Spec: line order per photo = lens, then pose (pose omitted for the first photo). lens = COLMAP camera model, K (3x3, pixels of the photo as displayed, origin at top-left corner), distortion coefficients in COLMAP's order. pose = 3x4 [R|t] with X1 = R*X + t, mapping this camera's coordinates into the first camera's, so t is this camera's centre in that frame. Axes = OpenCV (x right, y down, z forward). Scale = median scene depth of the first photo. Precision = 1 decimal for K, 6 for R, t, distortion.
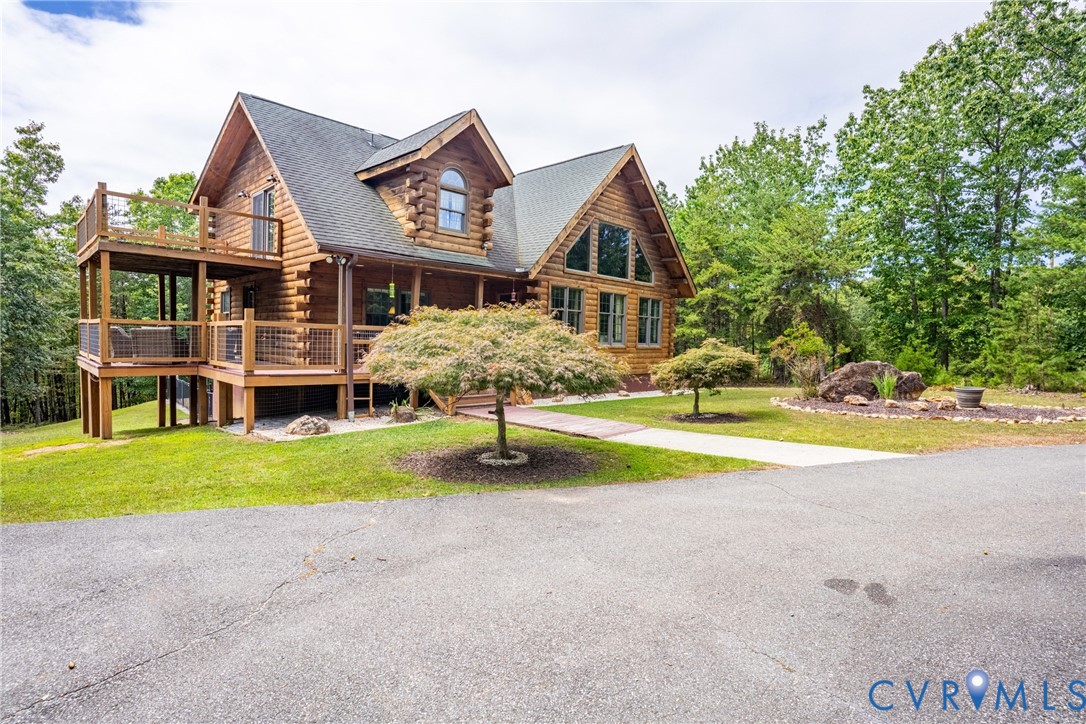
lens RADIAL K [[549.7, 0, 543.0], [0, 549.7, 362.0], [0, 0, 1]] dist [-0.003508, -0.000368]
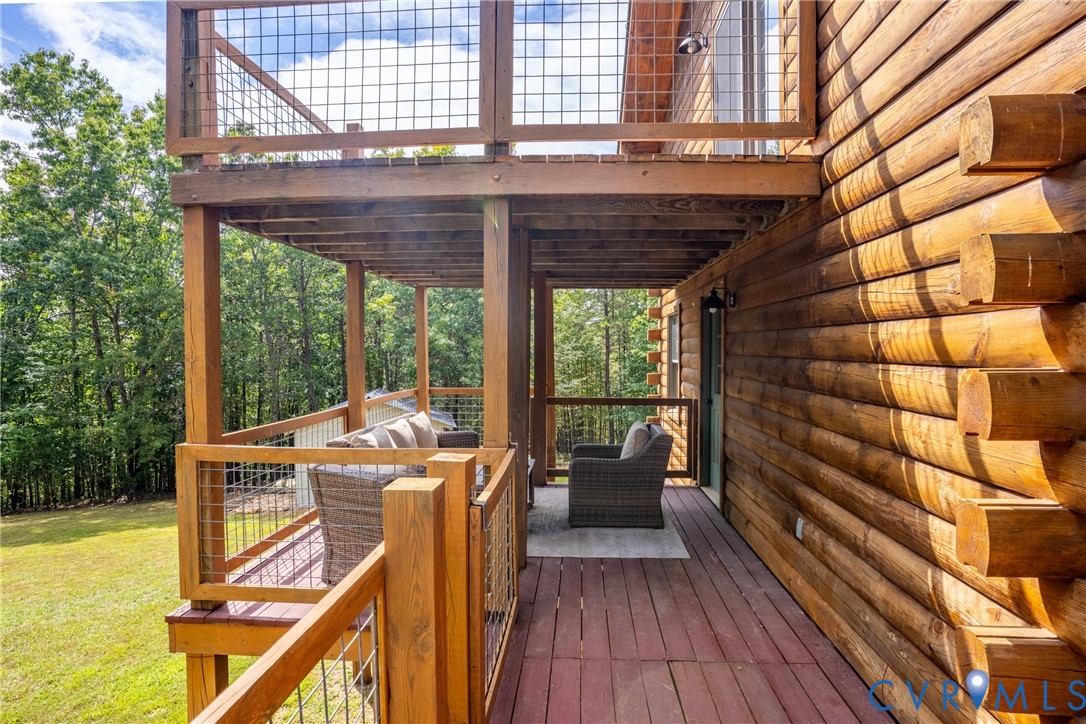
lens RADIAL K [[549.8, 0, 543.0], [0, 549.8, 362.0], [0, 0, 1]] dist [-0.082001, 0.047684]
pose [[0.652900, -0.009676, -0.757383, -0.310007], [-0.009636, 0.999731, -0.021079, -0.078226], [0.757383, 0.021061, 0.652631, 0.624180]]
